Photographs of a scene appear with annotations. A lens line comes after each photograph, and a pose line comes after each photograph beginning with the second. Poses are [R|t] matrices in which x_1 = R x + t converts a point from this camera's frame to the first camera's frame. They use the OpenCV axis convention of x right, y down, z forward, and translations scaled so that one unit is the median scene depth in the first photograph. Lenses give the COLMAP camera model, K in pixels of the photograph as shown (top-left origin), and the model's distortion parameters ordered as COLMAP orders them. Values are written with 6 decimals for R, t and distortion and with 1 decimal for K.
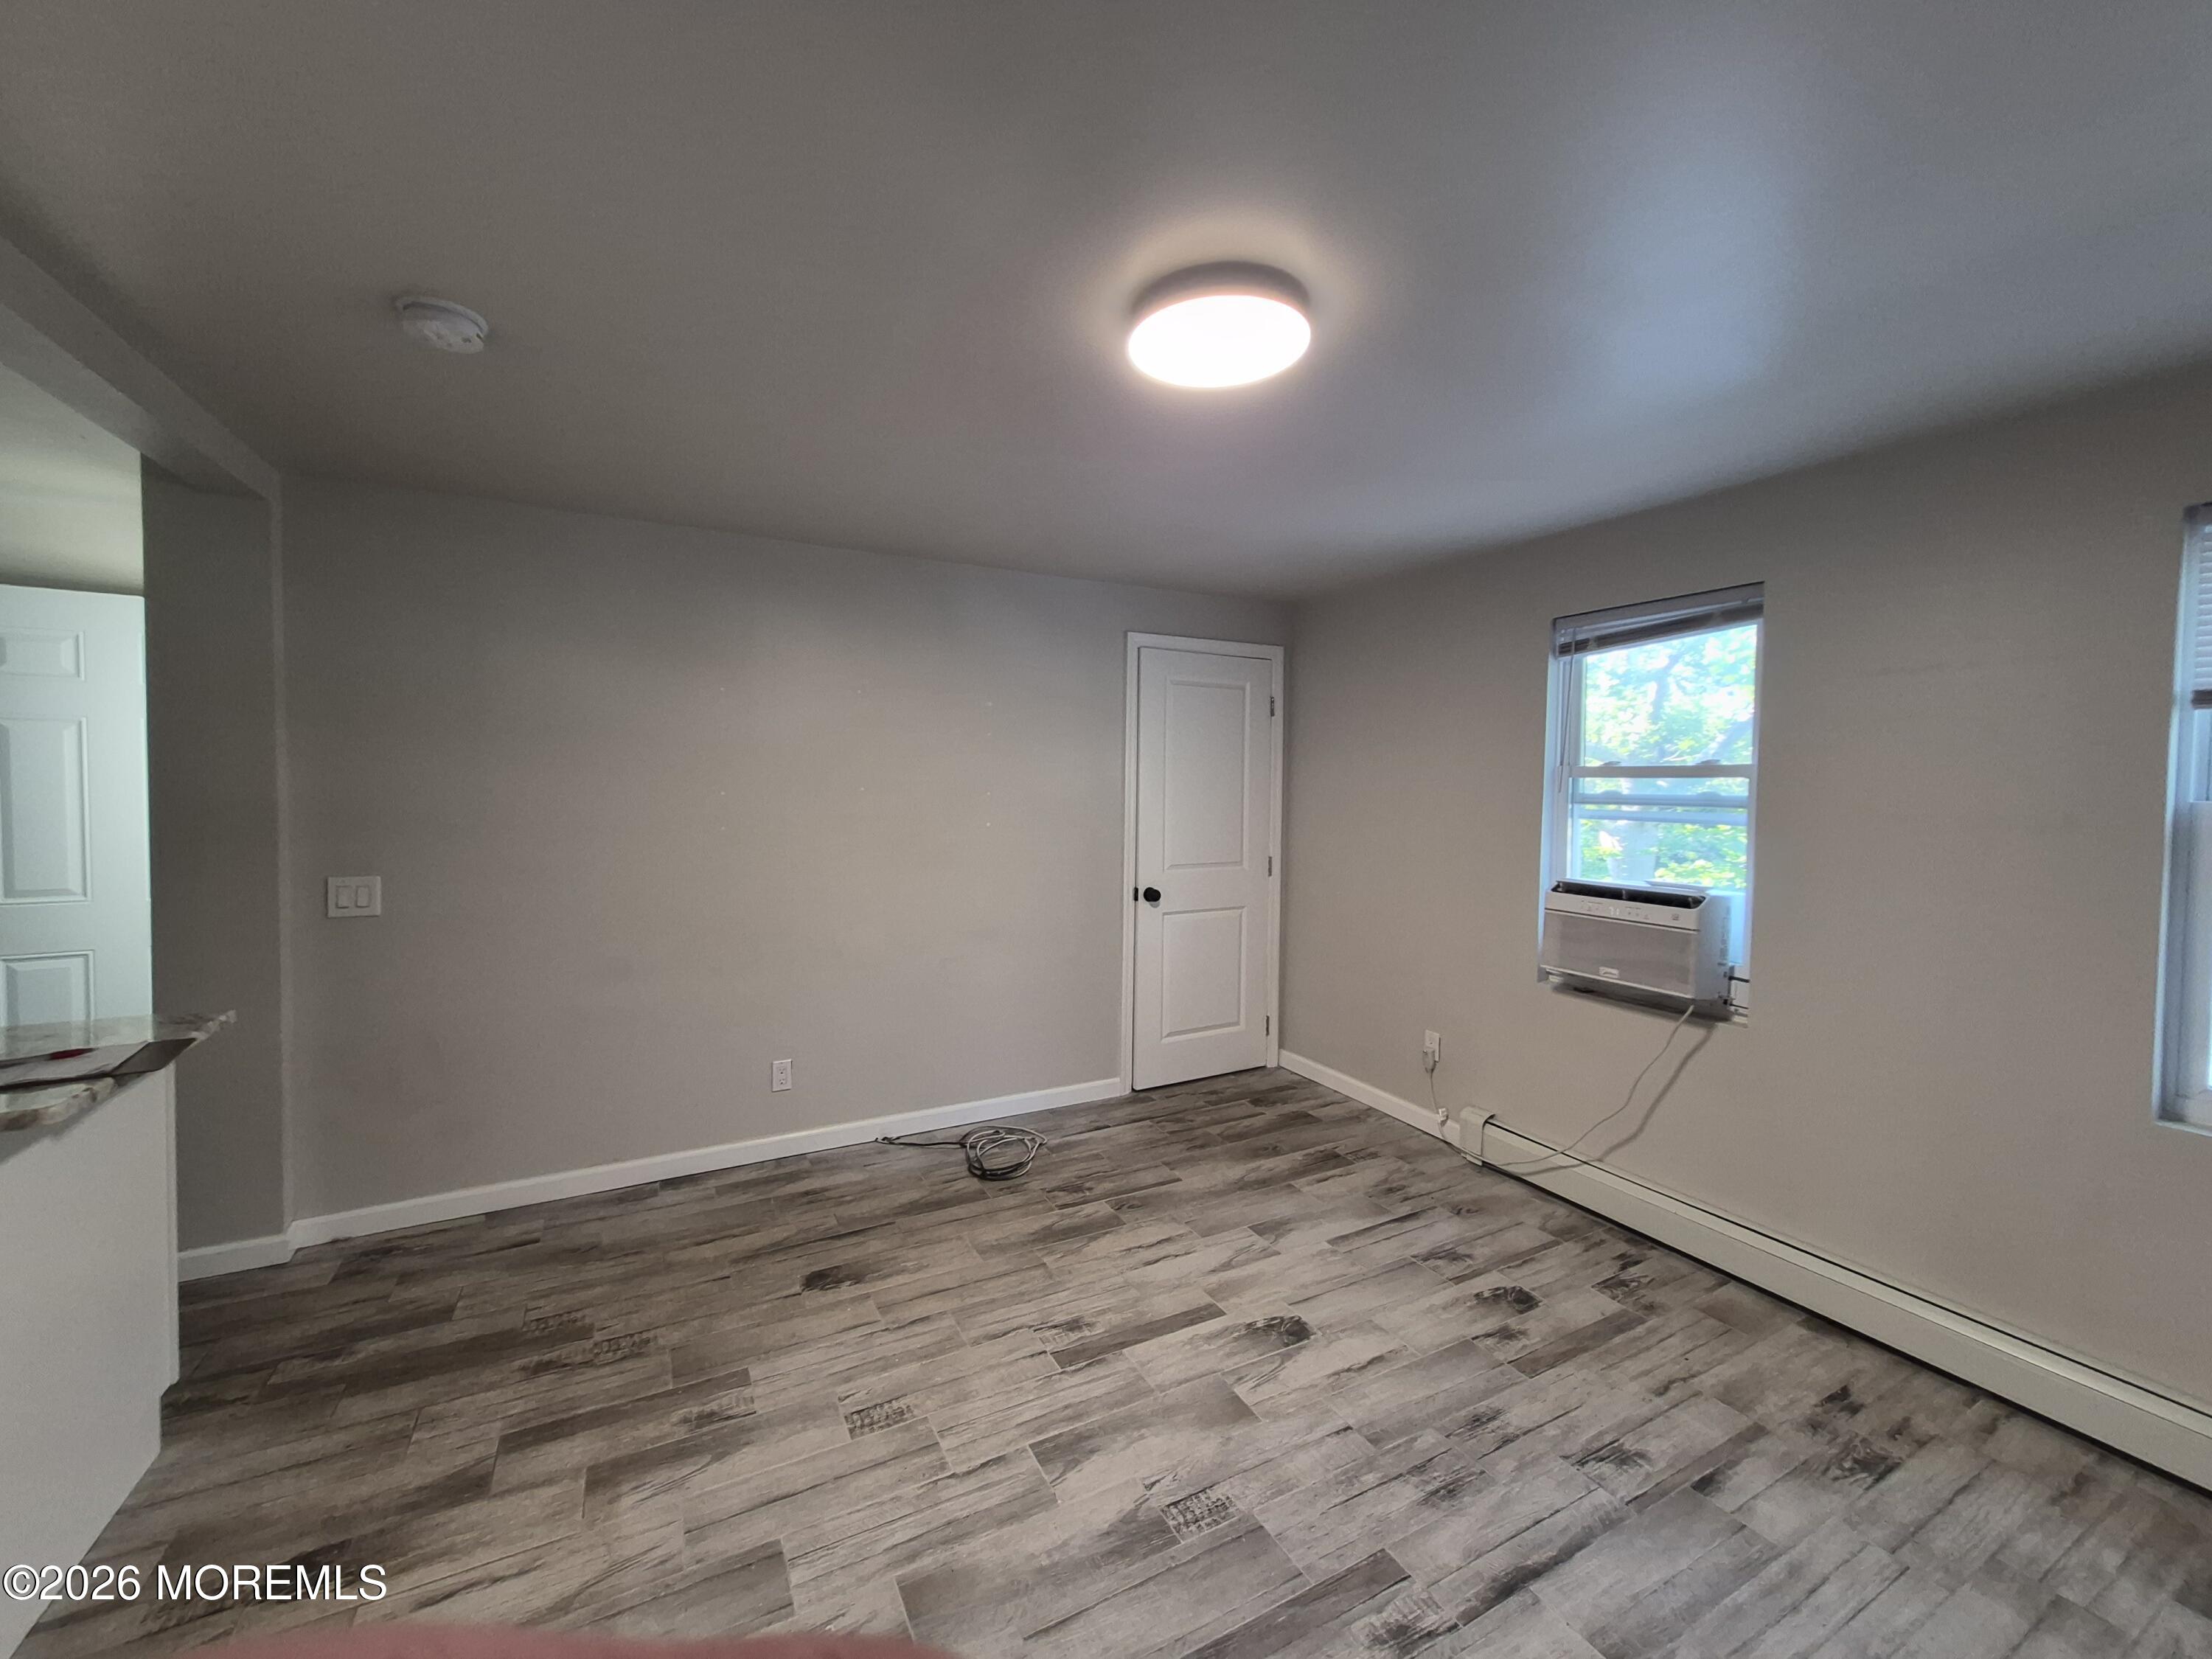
lens RADIAL K [[864.0, 0, 1088.7], [0, 864.0, 818.8], [0, 0, 1]] dist [0.006164, -0.001529]
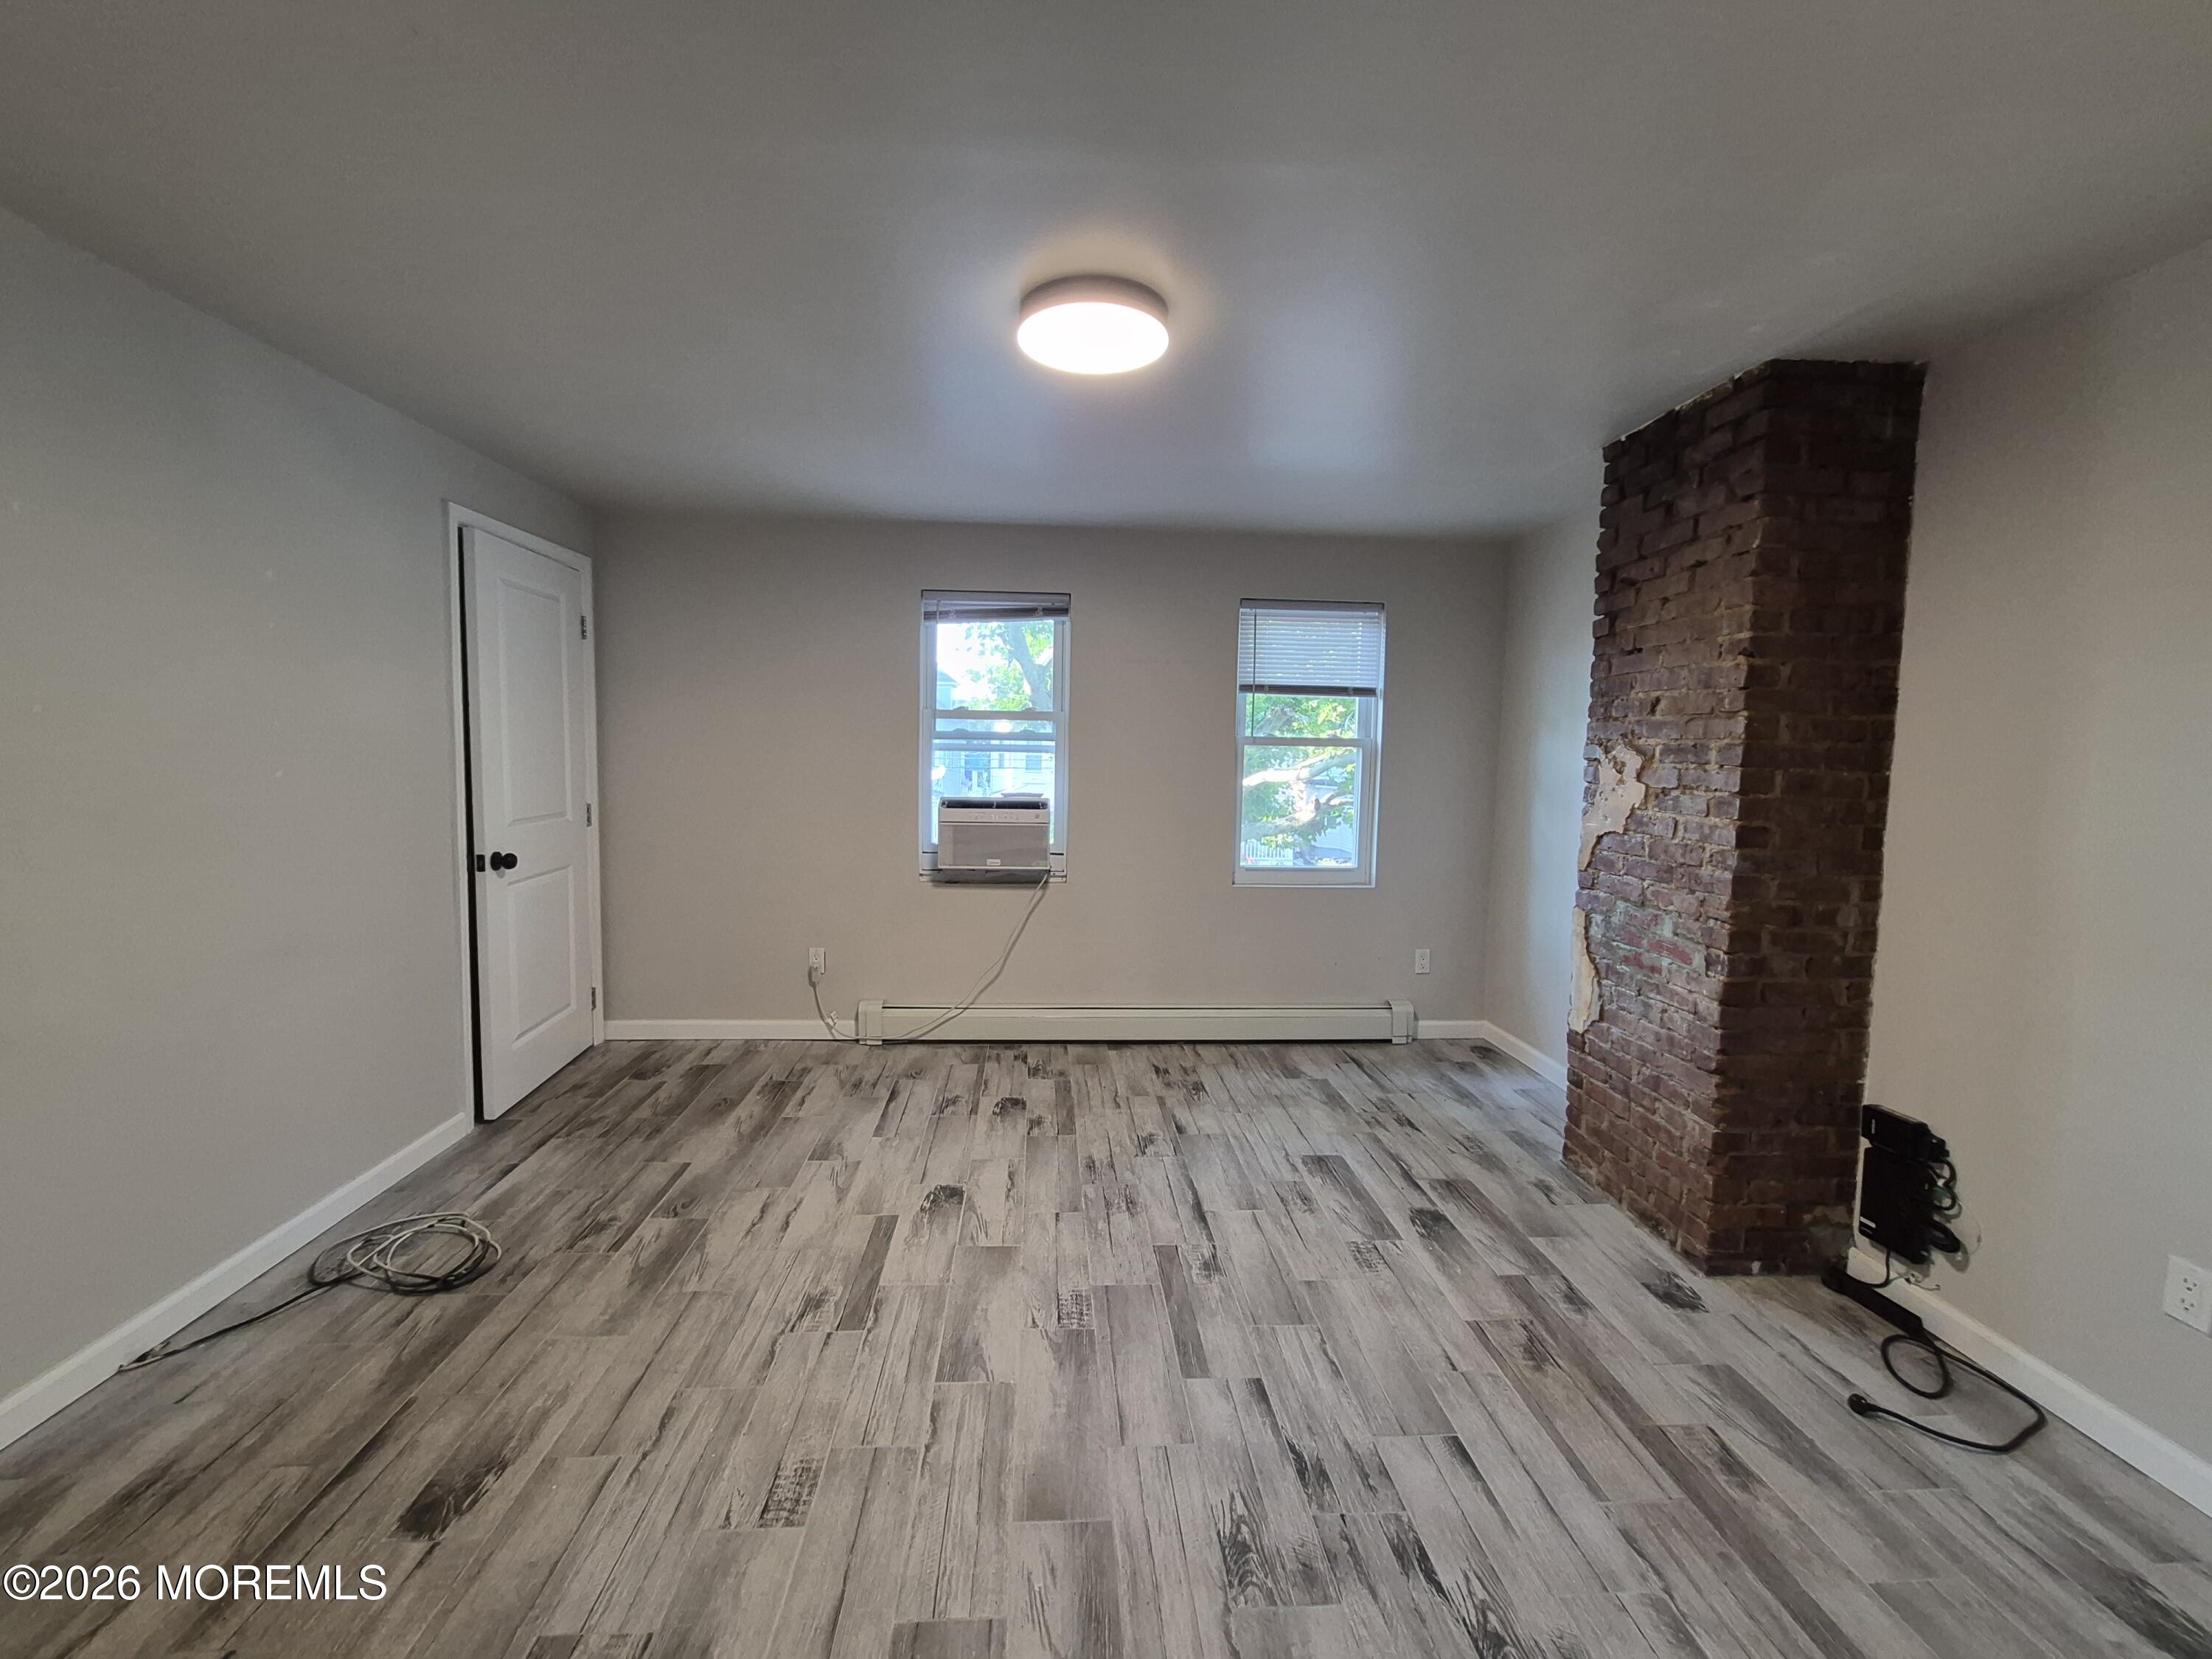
lens RADIAL K [[864.0, 0, 1082.0], [0, 864.0, 824.9], [0, 0, 1]] dist [0.006164, -0.001529]
pose [[0.420245, -0.088855, 0.903050, -0.644265], [0.027226, 0.995981, 0.085329, 0.007517], [-0.907002, -0.011272, 0.420976, 0.338770]]
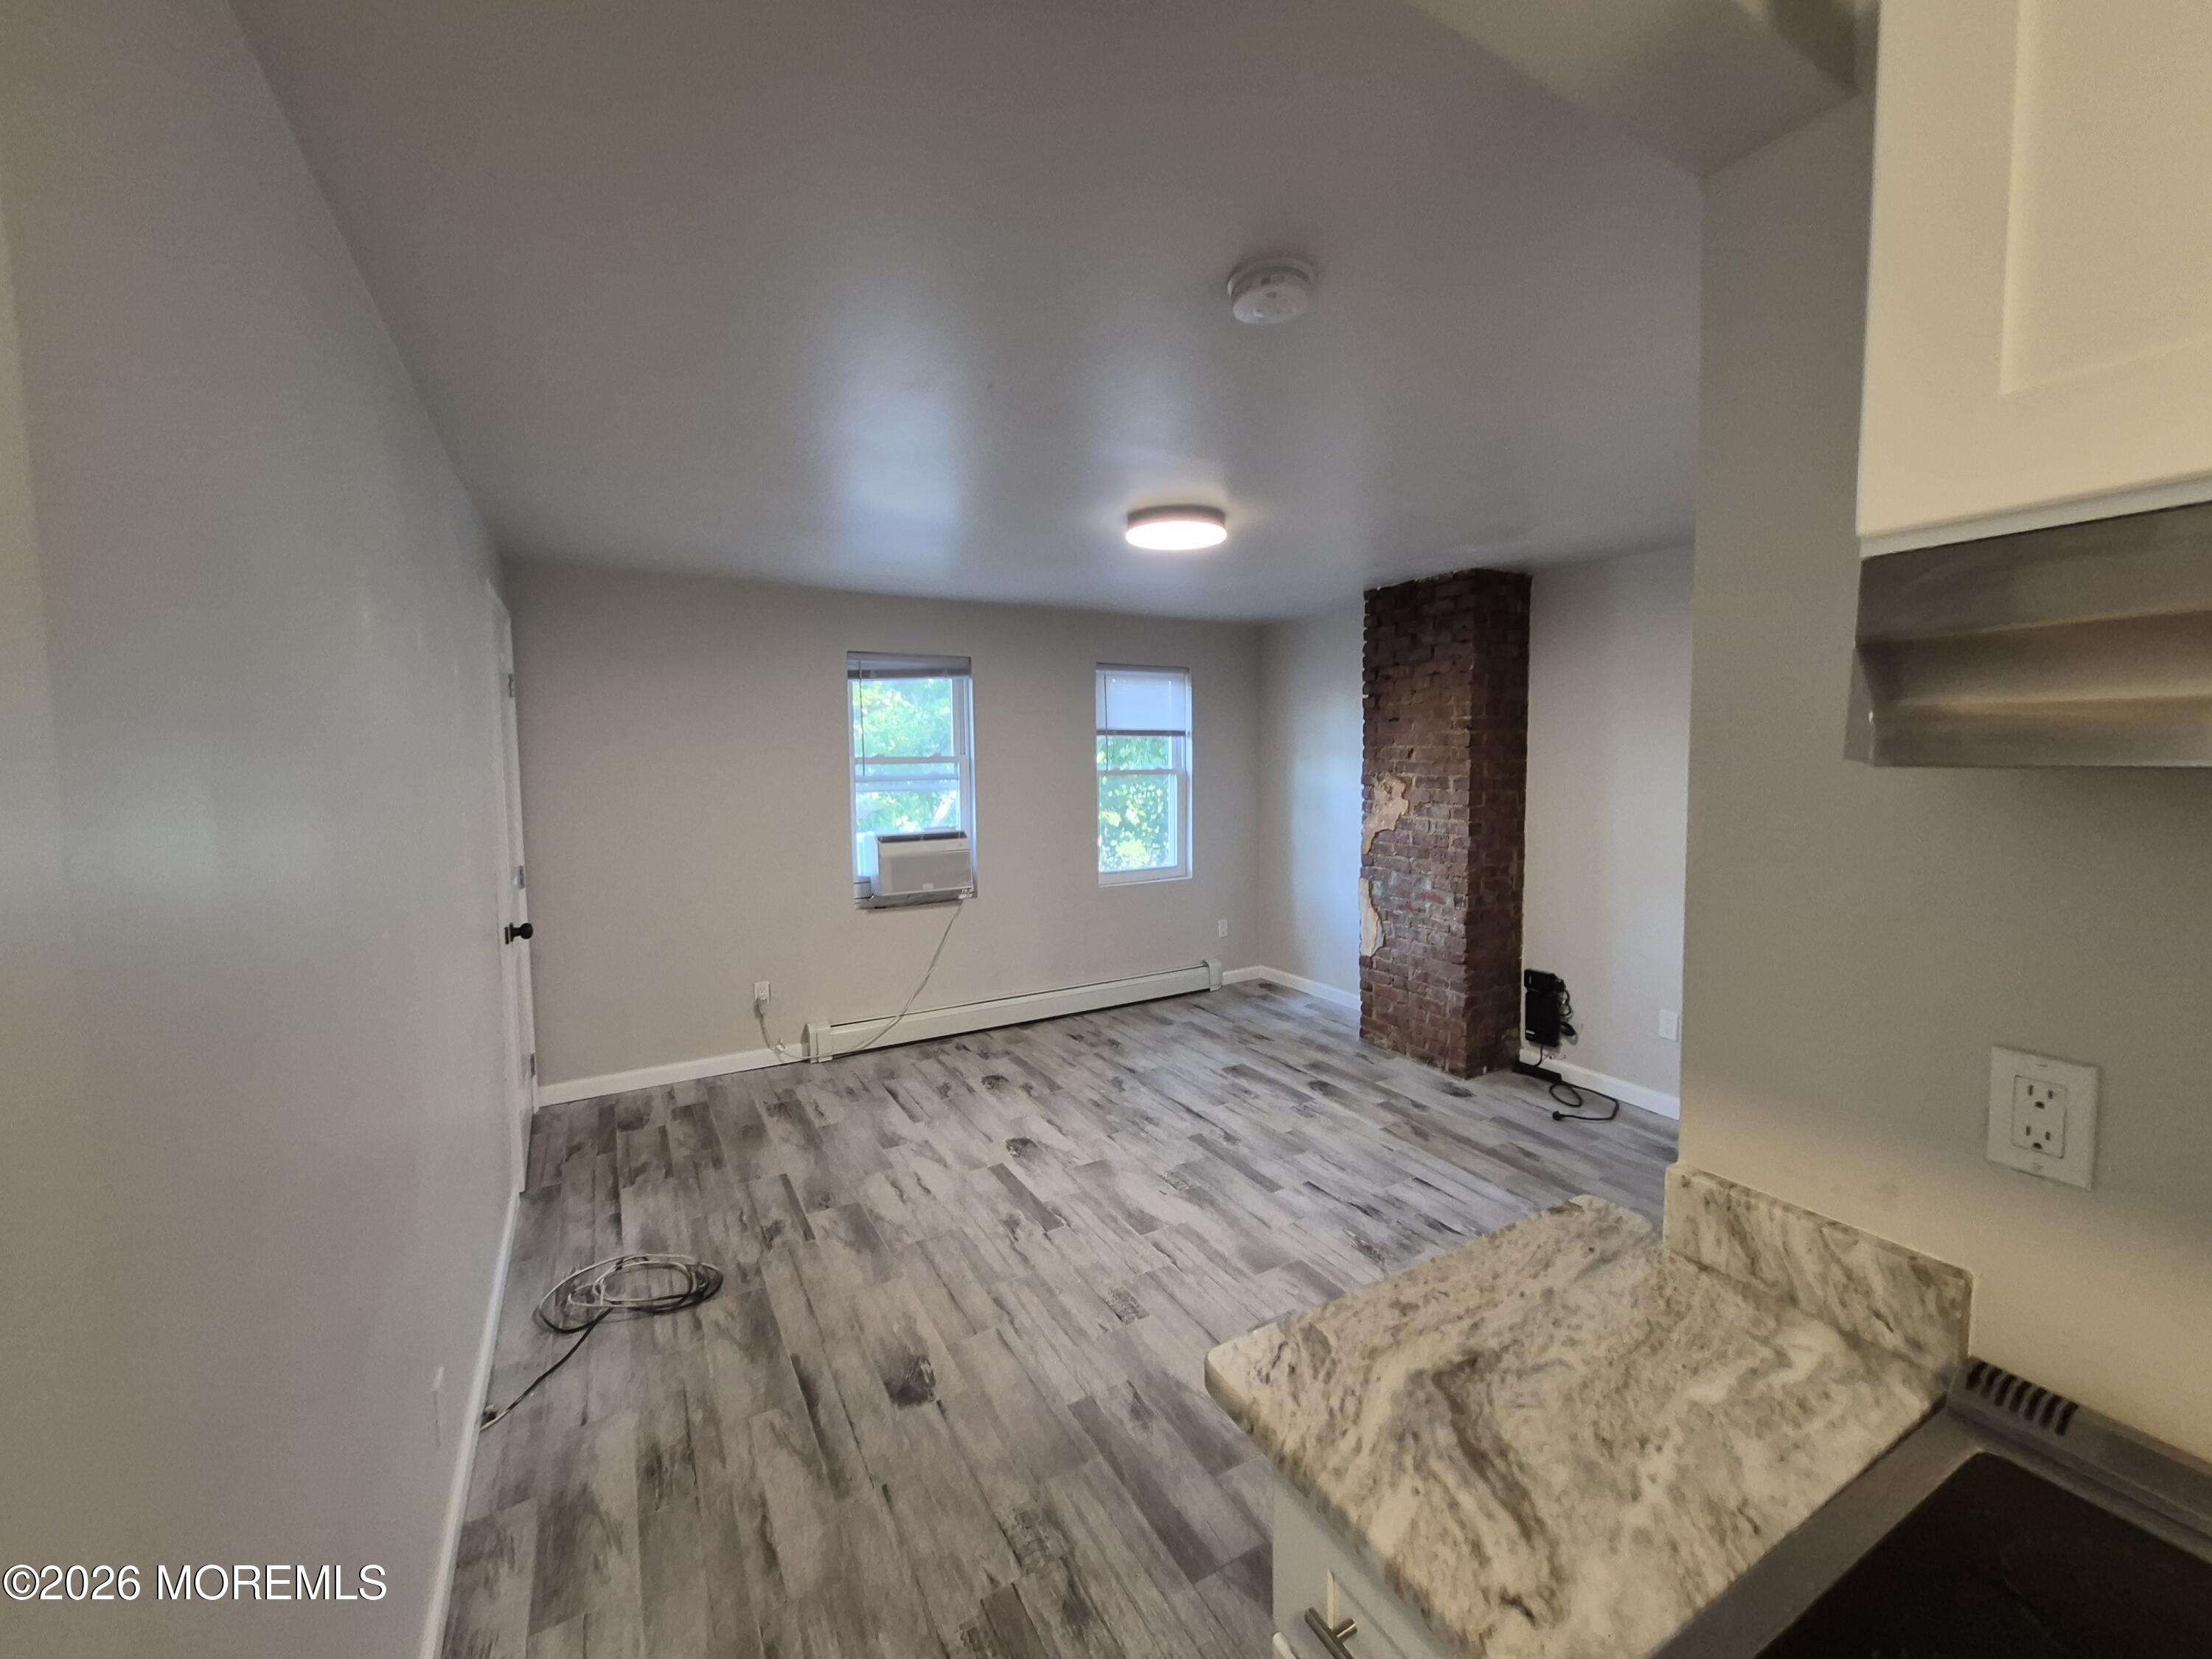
lens RADIAL K [[864.0, 0, 1077.0], [0, 864.0, 827.2], [0, 0, 1]] dist [0.006164, -0.001529]
pose [[-0.018898, -0.103071, 0.994494, -1.120161], [0.053696, 0.993132, 0.103950, -0.093760], [-0.998379, 0.055364, -0.013233, 0.839881]]
